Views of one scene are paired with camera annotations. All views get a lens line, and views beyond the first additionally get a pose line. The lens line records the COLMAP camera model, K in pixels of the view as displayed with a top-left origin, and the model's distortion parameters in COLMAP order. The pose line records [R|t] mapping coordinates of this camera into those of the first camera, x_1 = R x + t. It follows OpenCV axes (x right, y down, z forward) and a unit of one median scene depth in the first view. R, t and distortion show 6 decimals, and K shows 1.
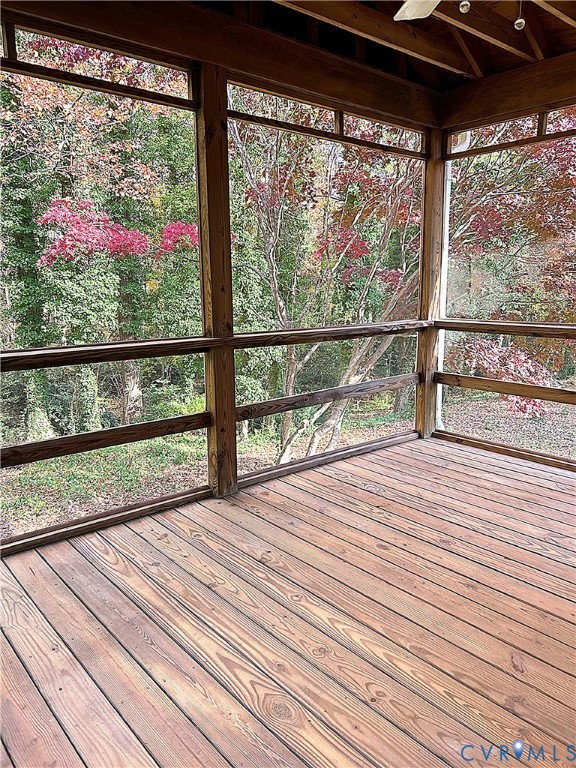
lens RADIAL K [[583.6, 0, 292.3], [0, 583.6, 384.0], [0, 0, 1]] dist [0.097804, -0.108618]
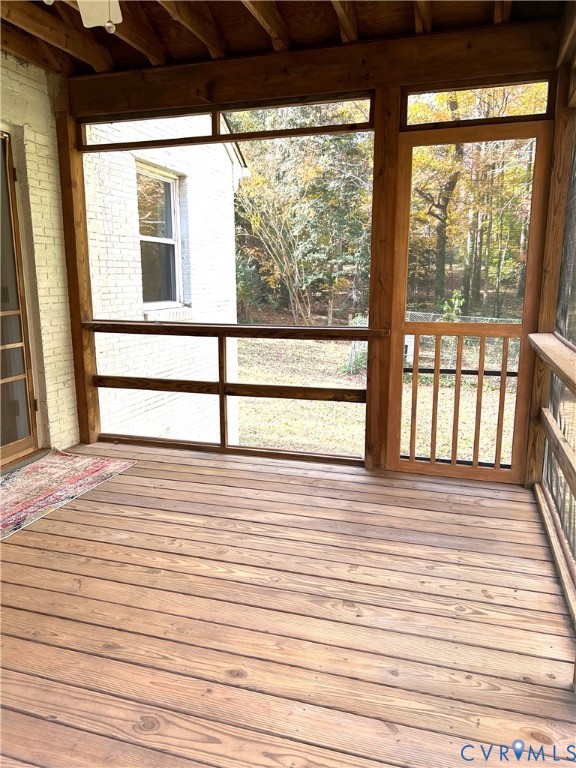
lens RADIAL K [[583.3, 0, 284.5], [0, 583.3, 386.5], [0, 0, 1]] dist [0.053121, -0.057901]
pose [[-0.850502, 0.105341, -0.515315, 0.322676], [-0.084471, 0.939665, 0.331503, -0.202832], [0.519144, 0.325473, -0.790289, 1.113888]]
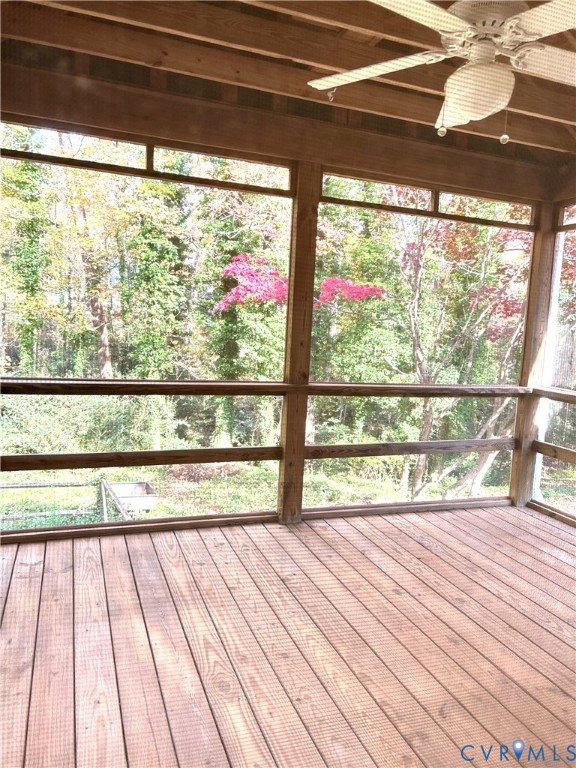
lens RADIAL K [[583.3, 0, 284.5], [0, 583.3, 386.5], [0, 0, 1]] dist [0.053121, -0.057901]
pose [[0.937060, 0.095623, -0.335821, 0.218268], [-0.119071, 0.991632, -0.049889, -0.013745], [0.328240, 0.086735, 0.940604, -0.083620]]
